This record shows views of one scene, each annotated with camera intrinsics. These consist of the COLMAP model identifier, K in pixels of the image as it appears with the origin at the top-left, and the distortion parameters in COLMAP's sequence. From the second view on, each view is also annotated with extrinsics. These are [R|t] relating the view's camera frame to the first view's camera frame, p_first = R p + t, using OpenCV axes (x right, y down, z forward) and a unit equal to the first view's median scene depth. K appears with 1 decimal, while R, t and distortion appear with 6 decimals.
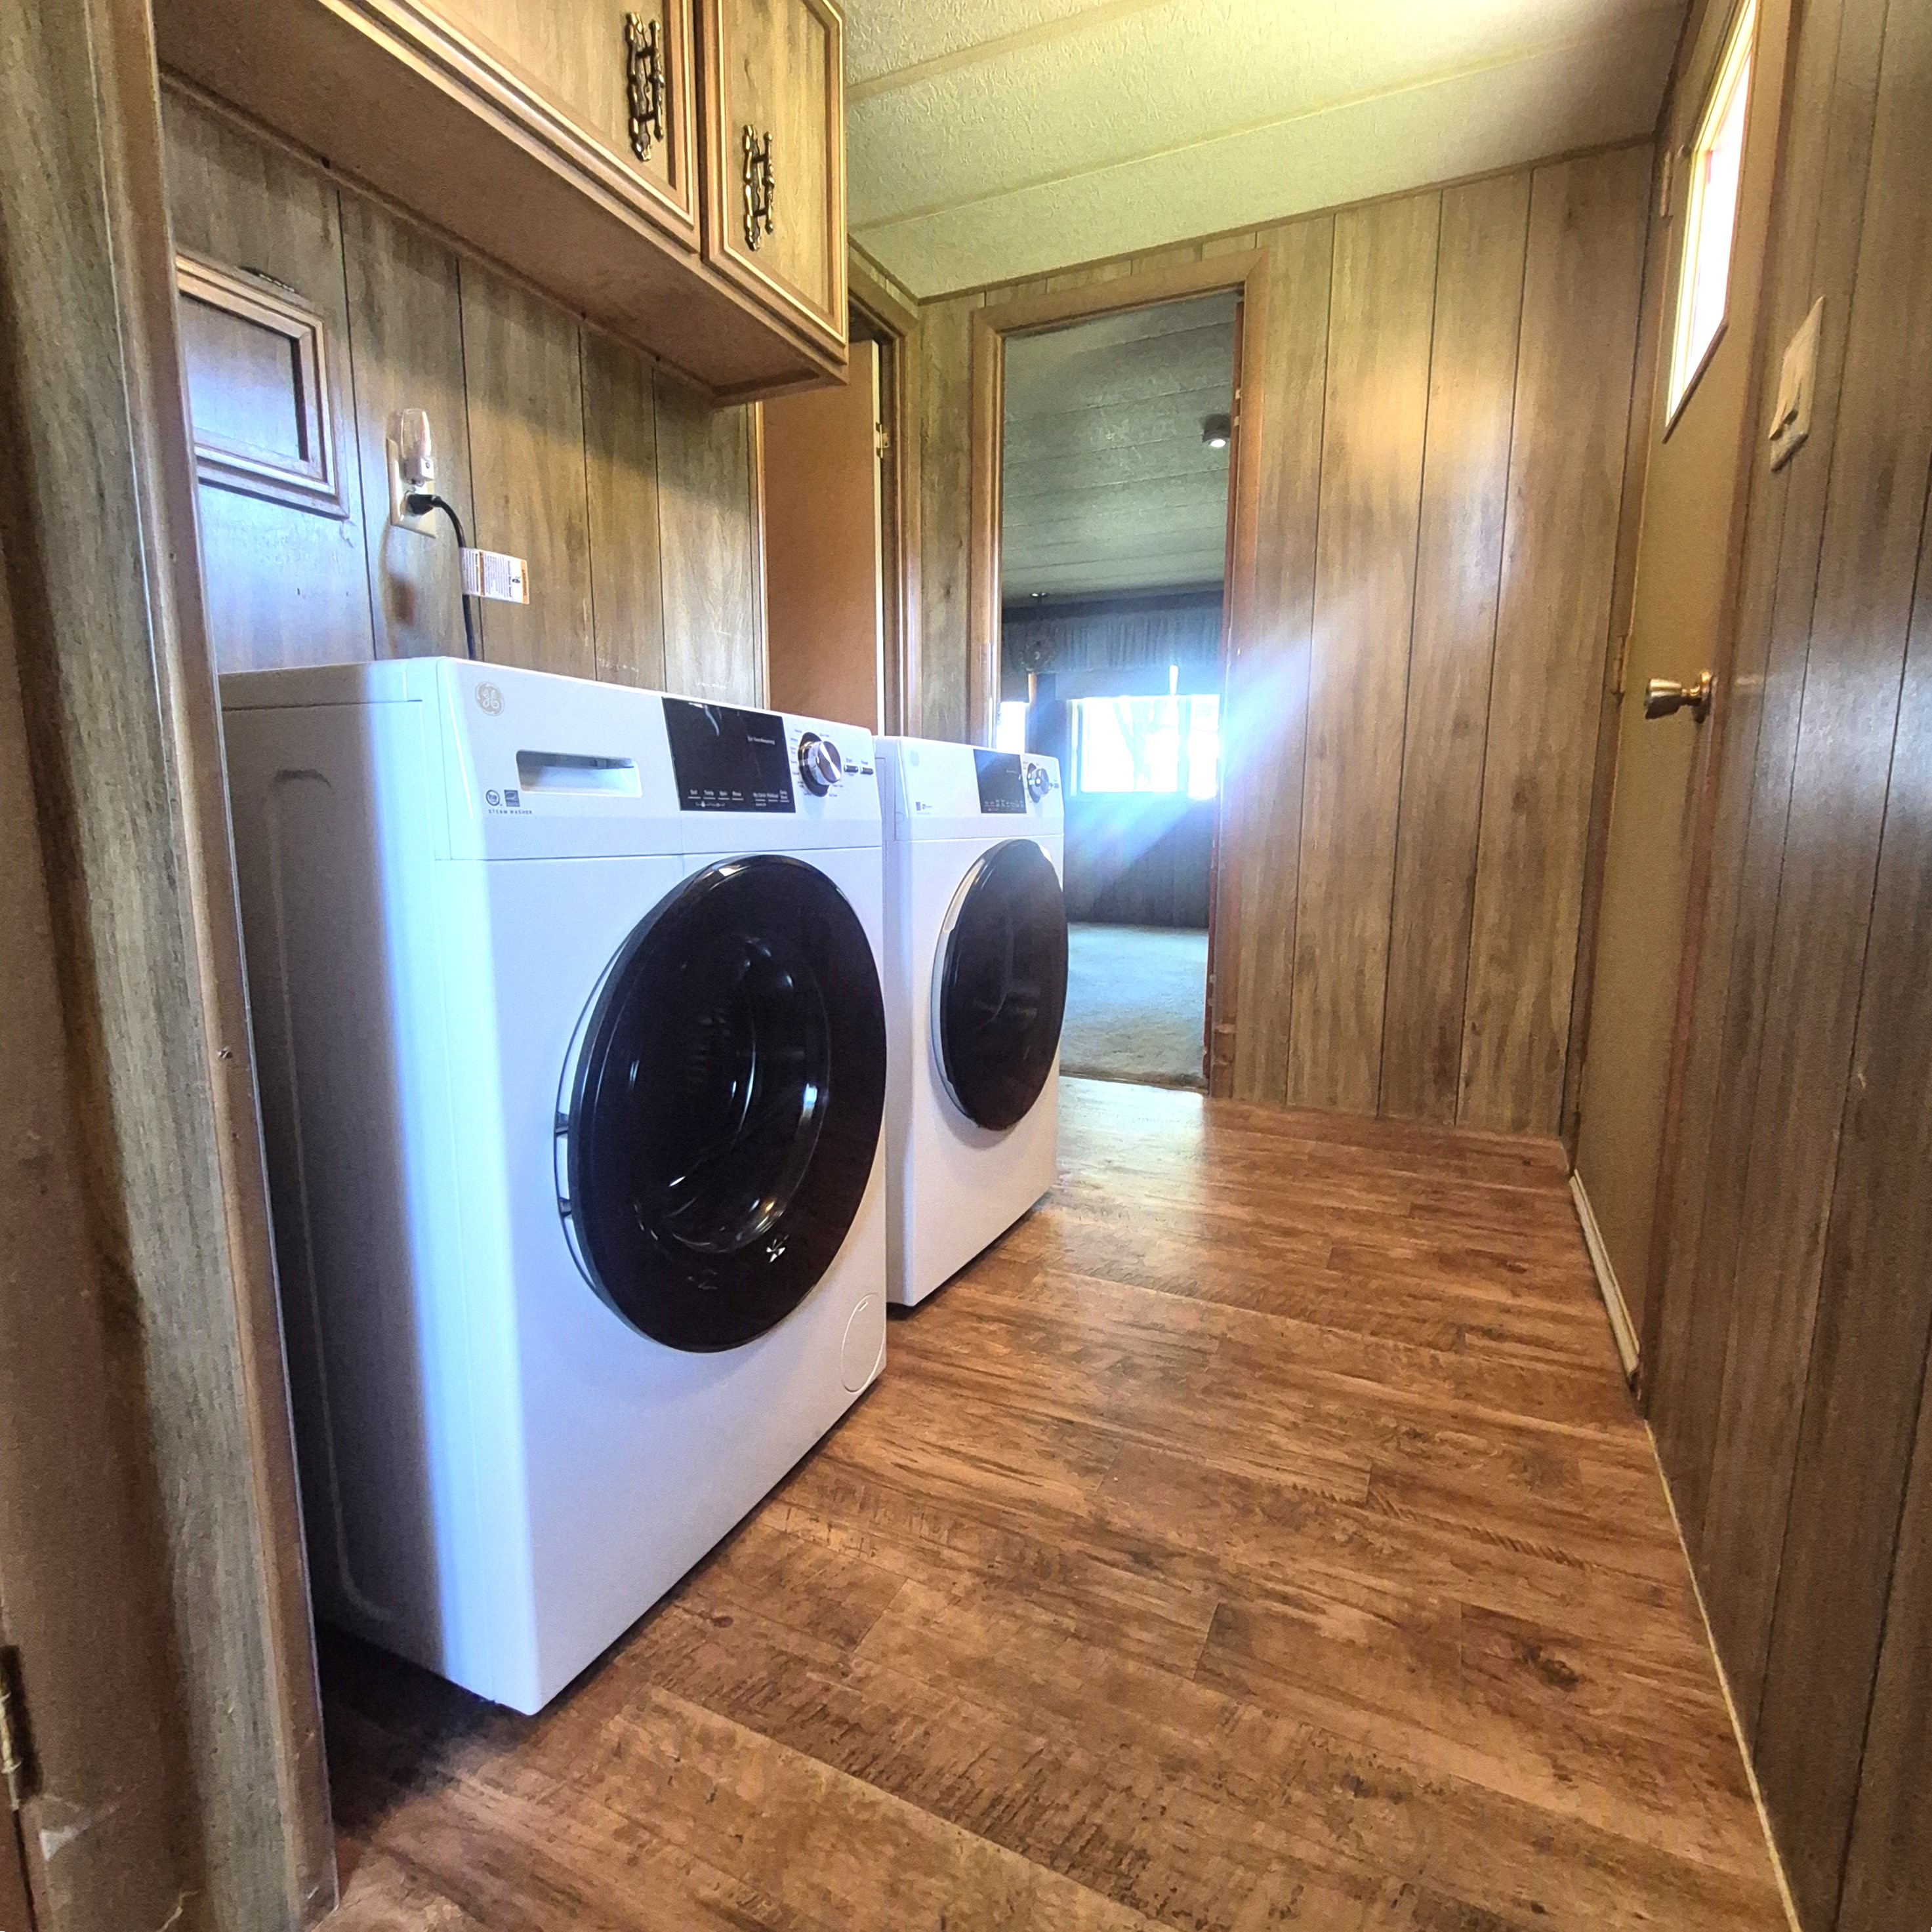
lens RADIAL K [[1011.4, 0, 1011.2], [0, 1011.4, 971.3], [0, 0, 1]] dist [-0.001711, -0.001598]
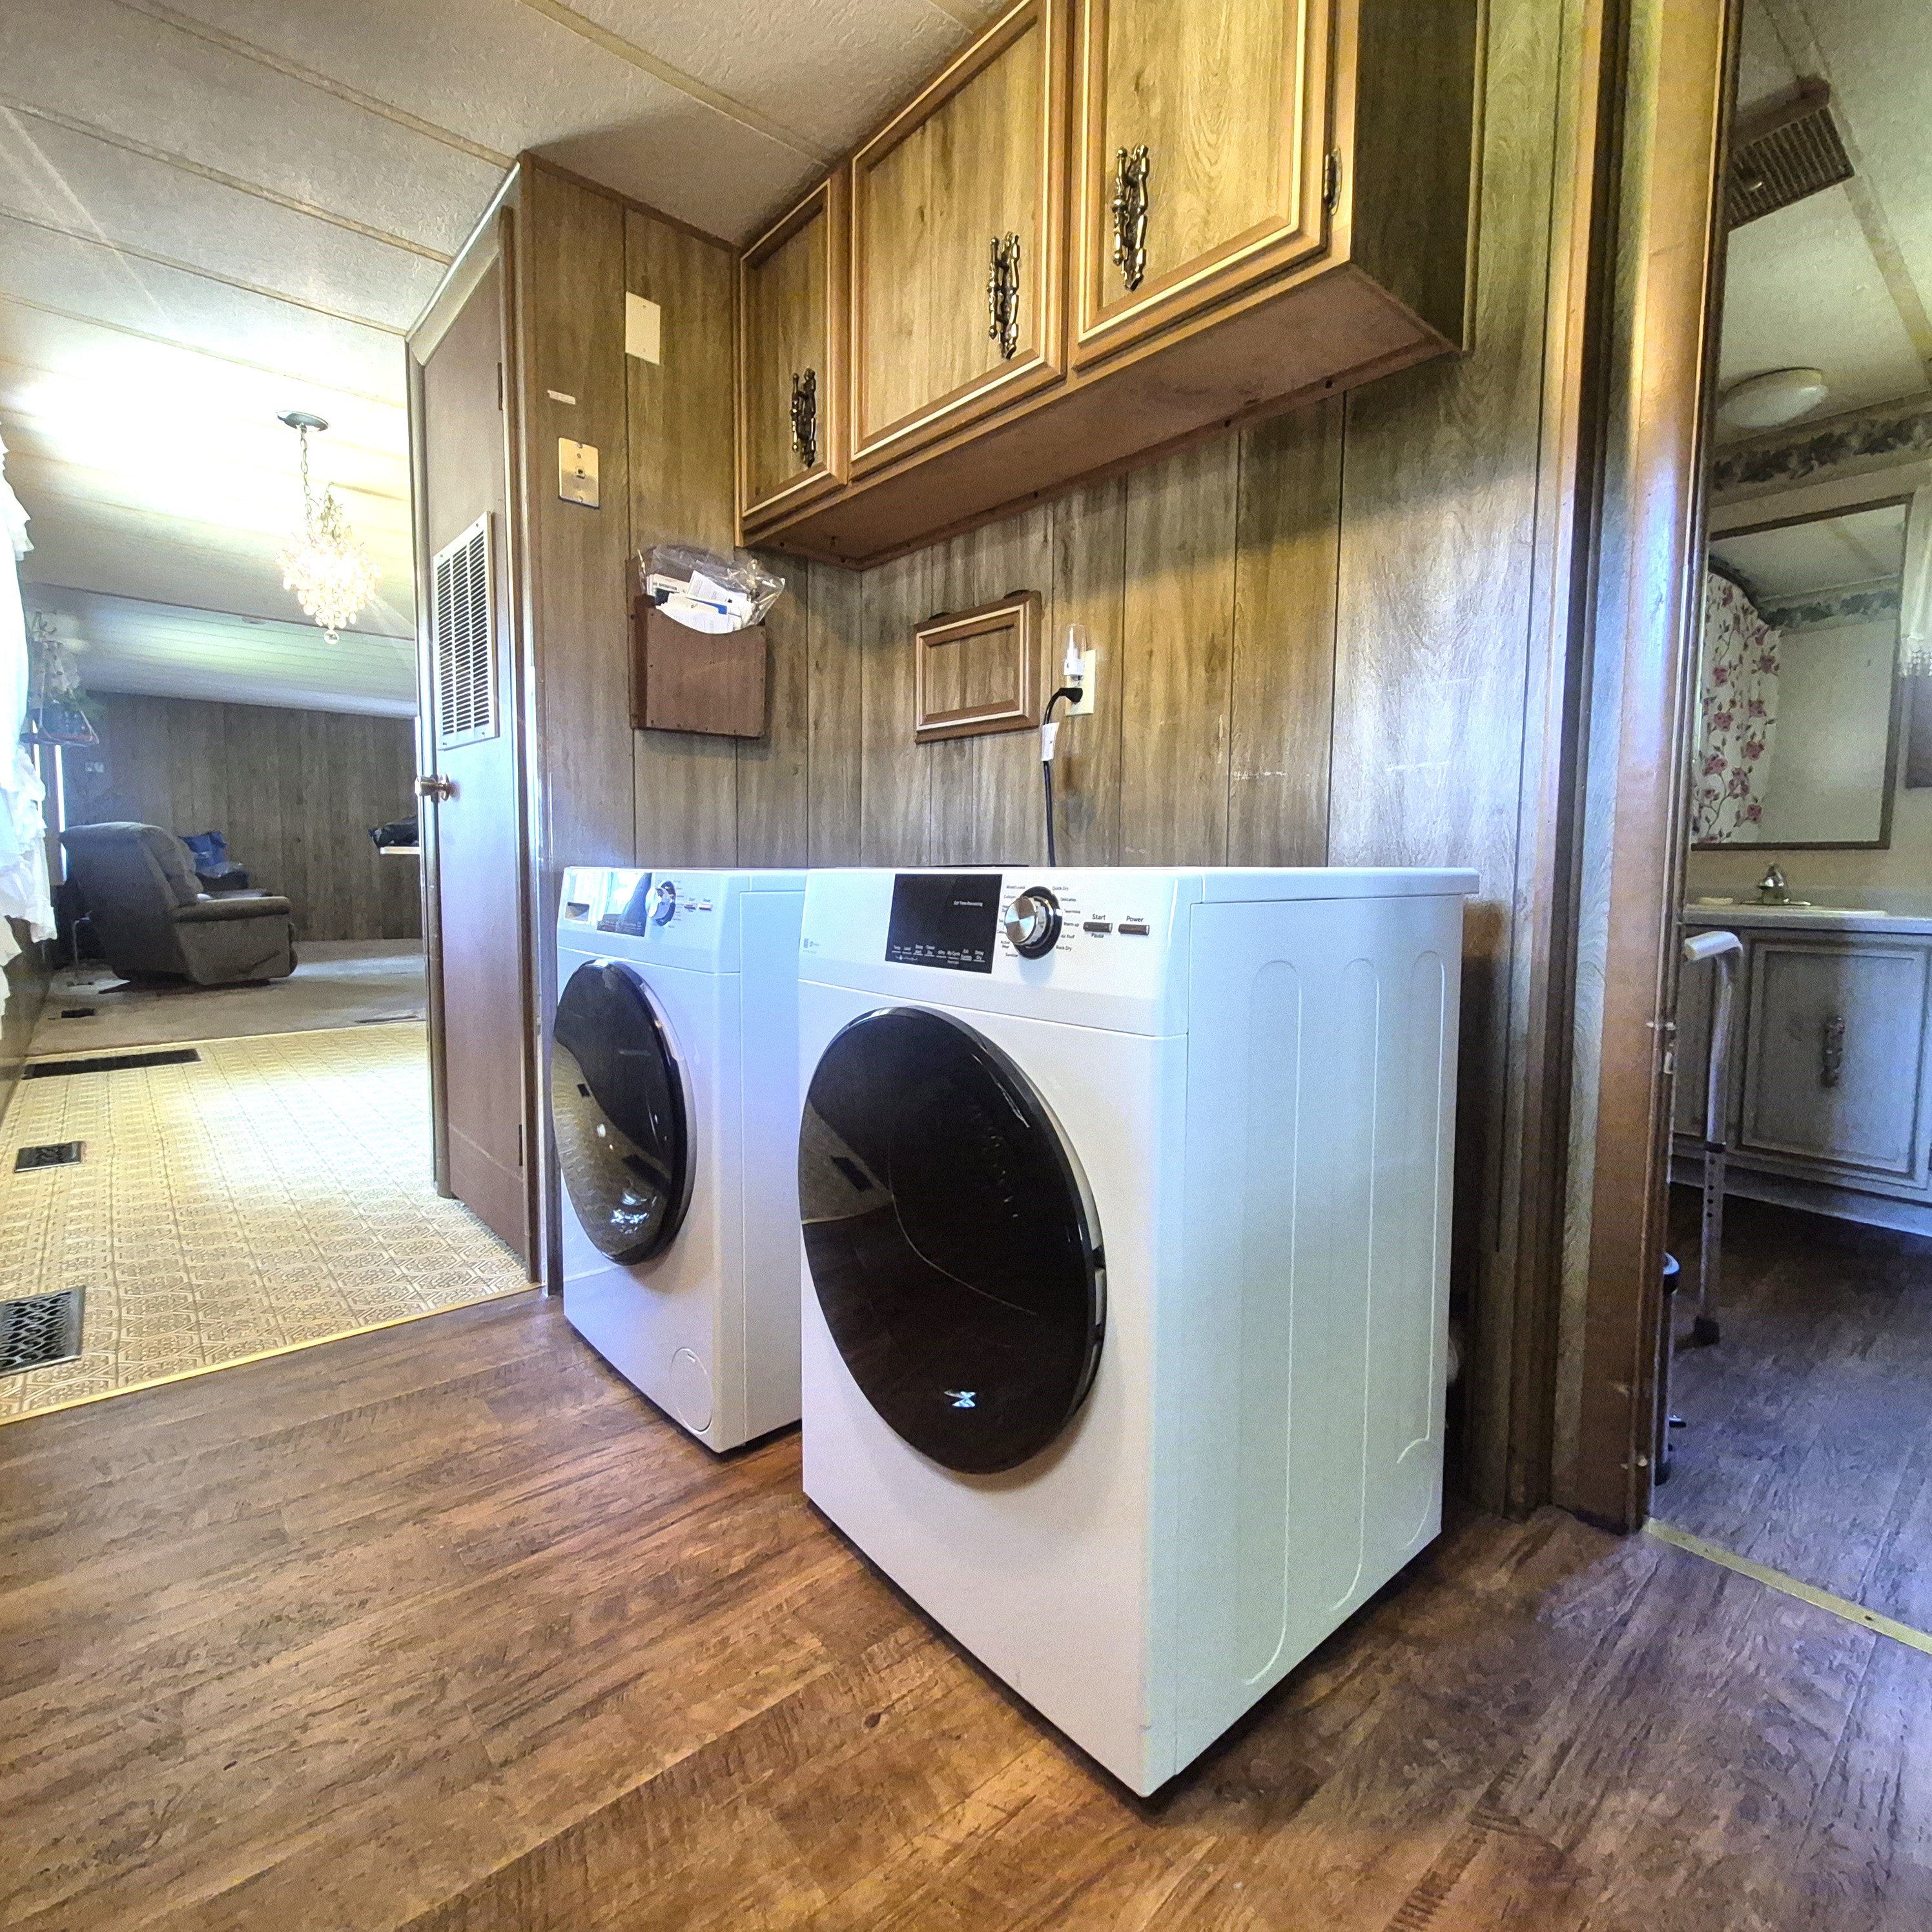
lens RADIAL K [[1019.2, 0, 971.4], [0, 1019.2, 944.2], [0, 0, 1]] dist [0.003946, 0.001211]
pose [[-0.436512, 0.050352, -0.898288, 0.675366], [-0.148978, 0.980604, 0.127360, -0.304837], [0.887278, 0.189419, -0.420544, 1.529225]]
